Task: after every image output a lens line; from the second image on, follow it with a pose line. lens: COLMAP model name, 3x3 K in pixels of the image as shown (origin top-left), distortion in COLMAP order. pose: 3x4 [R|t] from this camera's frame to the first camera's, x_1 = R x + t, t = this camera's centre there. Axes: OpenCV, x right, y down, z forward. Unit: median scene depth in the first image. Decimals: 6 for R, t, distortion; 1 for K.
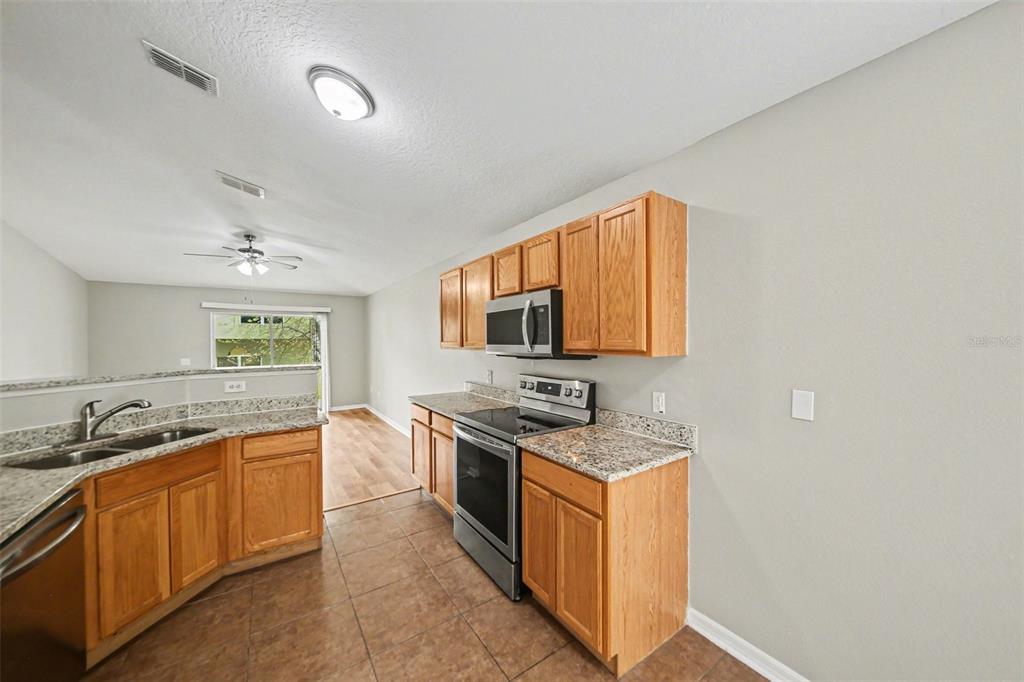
lens RADIAL K [[365.6, 0, 514.7], [0, 365.6, 342.9], [0, 0, 1]] dist [0.000271, 0.000008]
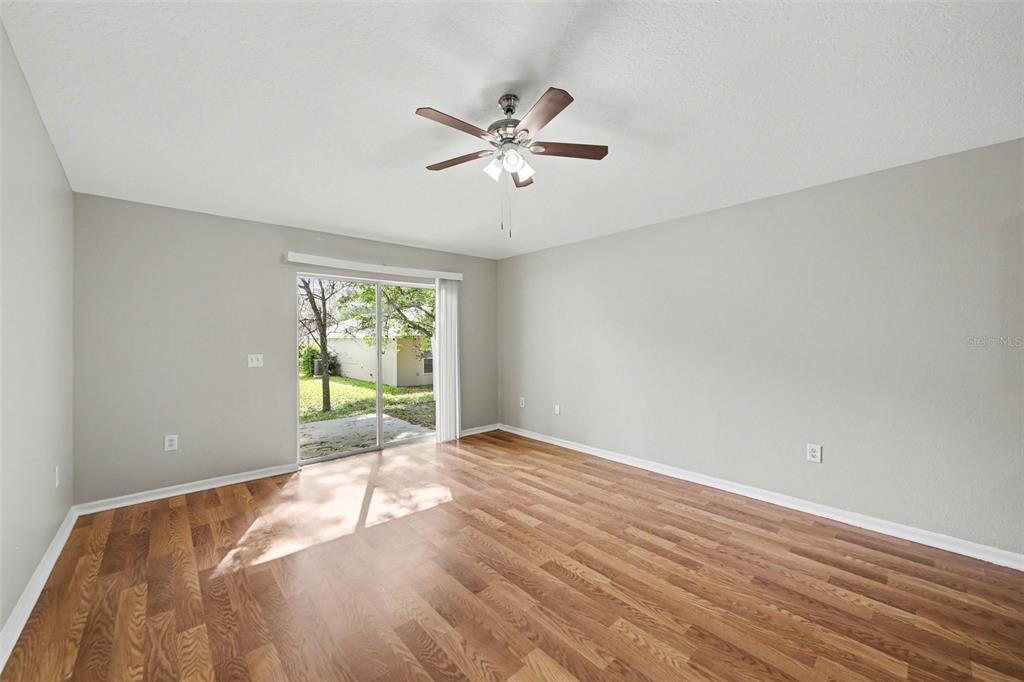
lens RADIAL K [[407.8, 0, 510.7], [0, 407.8, 339.2], [0, 0, 1]] dist [0.008485, -0.000296]
pose [[0.994530, 0.012832, 0.103659, -0.529411], [-0.012267, 0.999906, -0.006087, 0.021857], [-0.103728, 0.004782, 0.994594, 0.303088]]
